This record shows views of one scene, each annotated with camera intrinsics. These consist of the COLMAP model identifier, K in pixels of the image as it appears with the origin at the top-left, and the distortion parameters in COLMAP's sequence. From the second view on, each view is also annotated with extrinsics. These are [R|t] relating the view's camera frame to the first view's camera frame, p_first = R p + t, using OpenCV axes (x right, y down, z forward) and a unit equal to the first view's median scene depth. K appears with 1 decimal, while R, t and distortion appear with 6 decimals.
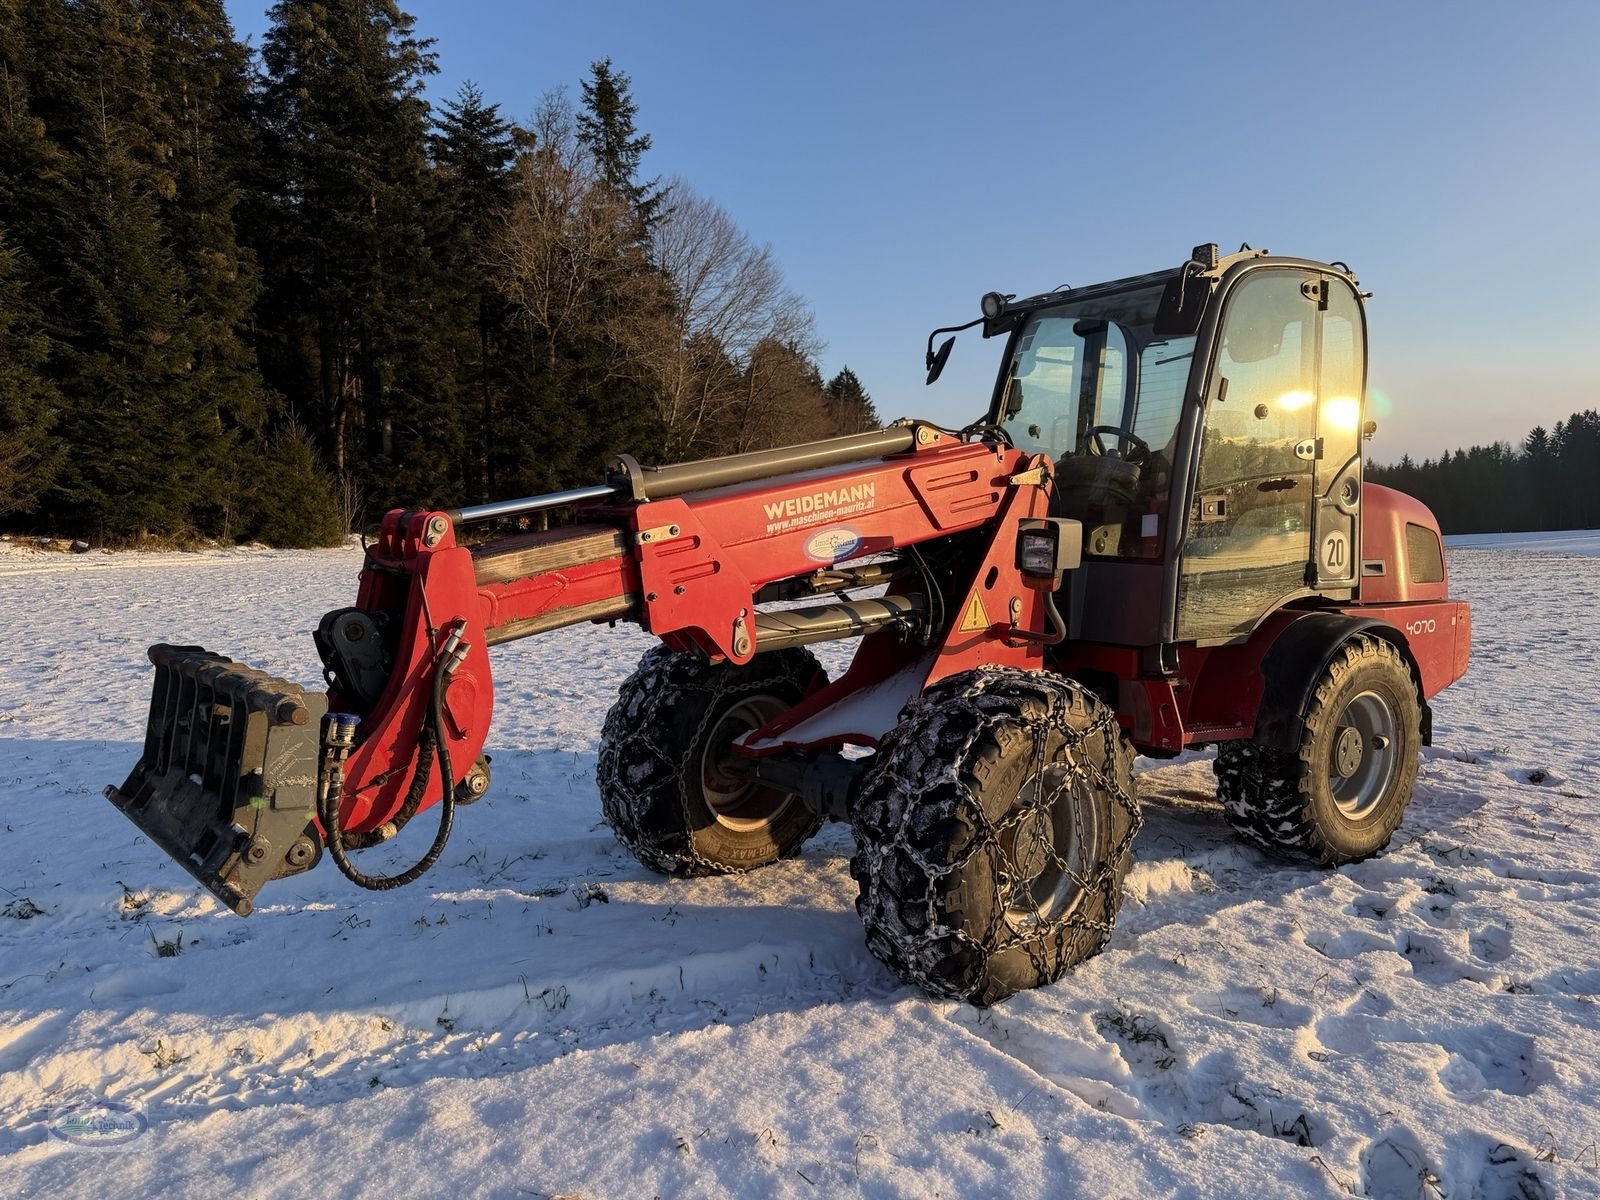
lens RADIAL K [[1222.9, 0, 873.6], [0, 1222.9, 594.5], [0, 0, 1]] dist [0.063311, -0.107361]
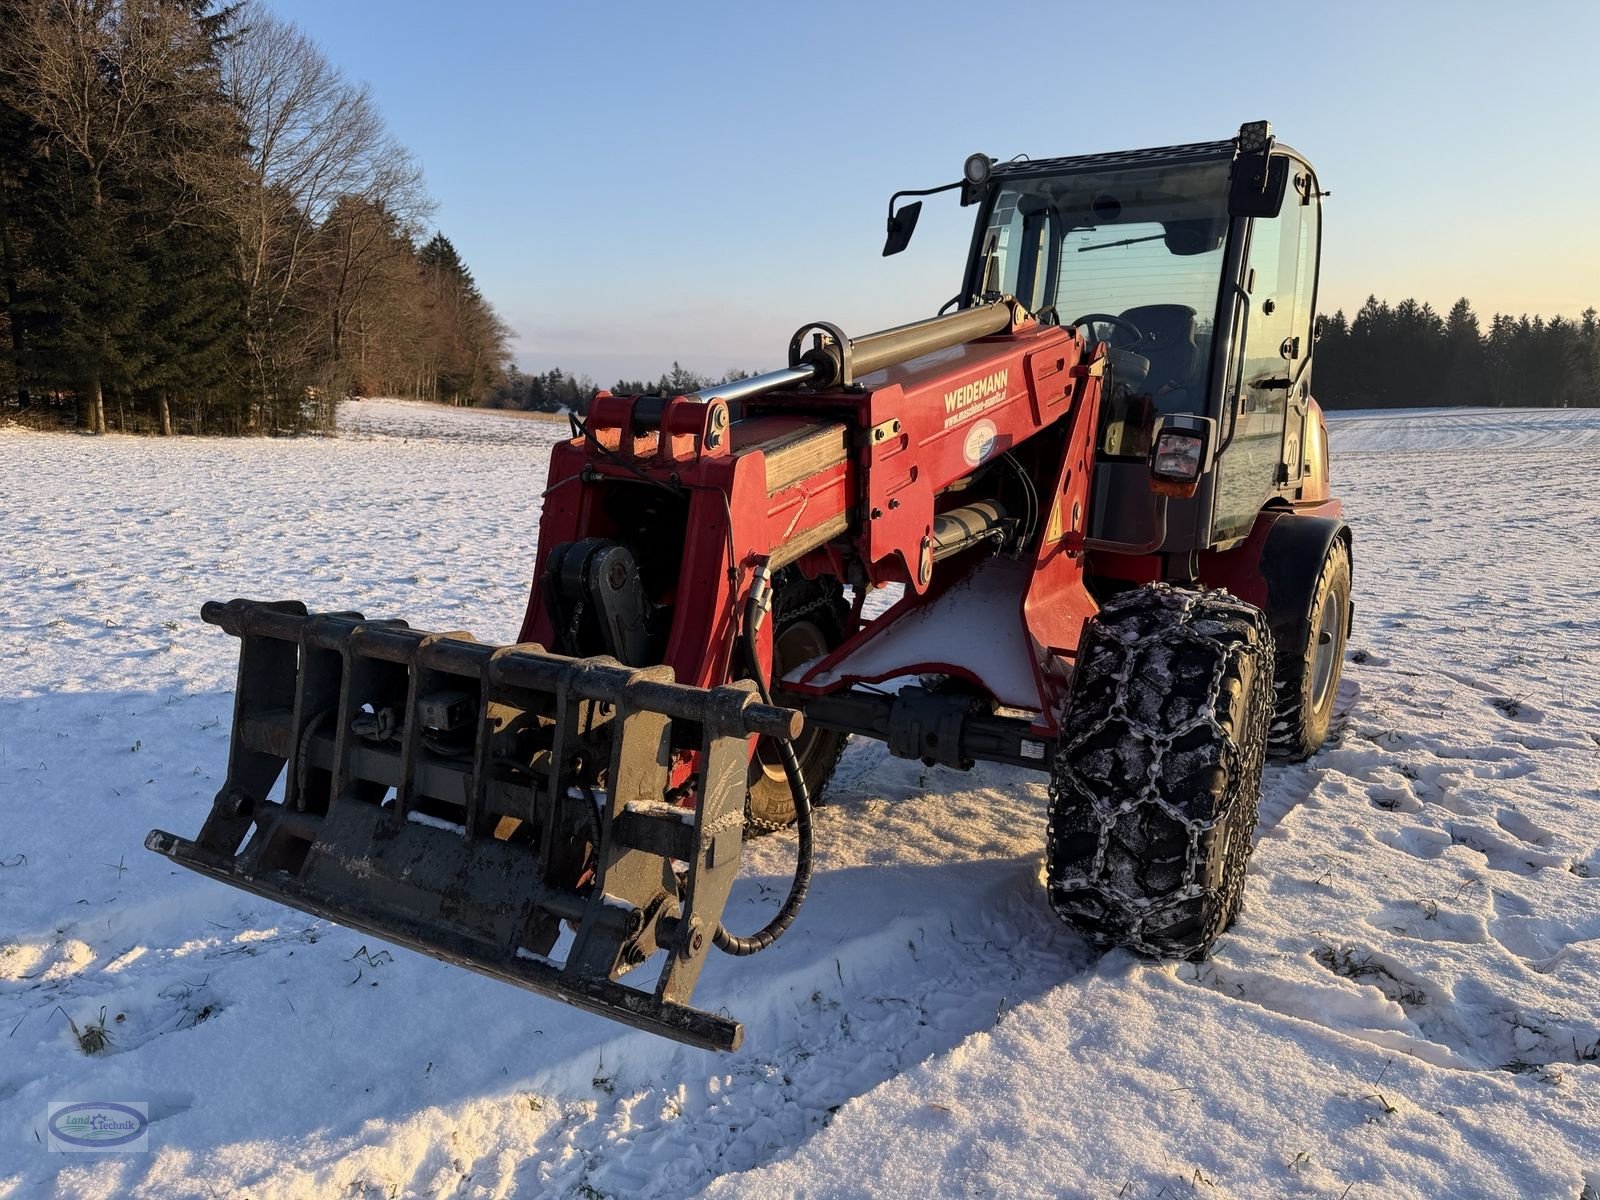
lens RADIAL K [[1171.3, 0, 800.0], [0, 1171.3, 600.0], [0, 0, 1]] dist [-0.000759, -0.010913]
pose [[0.935812, -0.036424, 0.350612, -0.385386], [-0.000701, 0.994453, 0.105181, -0.016908], [-0.352498, -0.098676, 0.930595, 0.262811]]
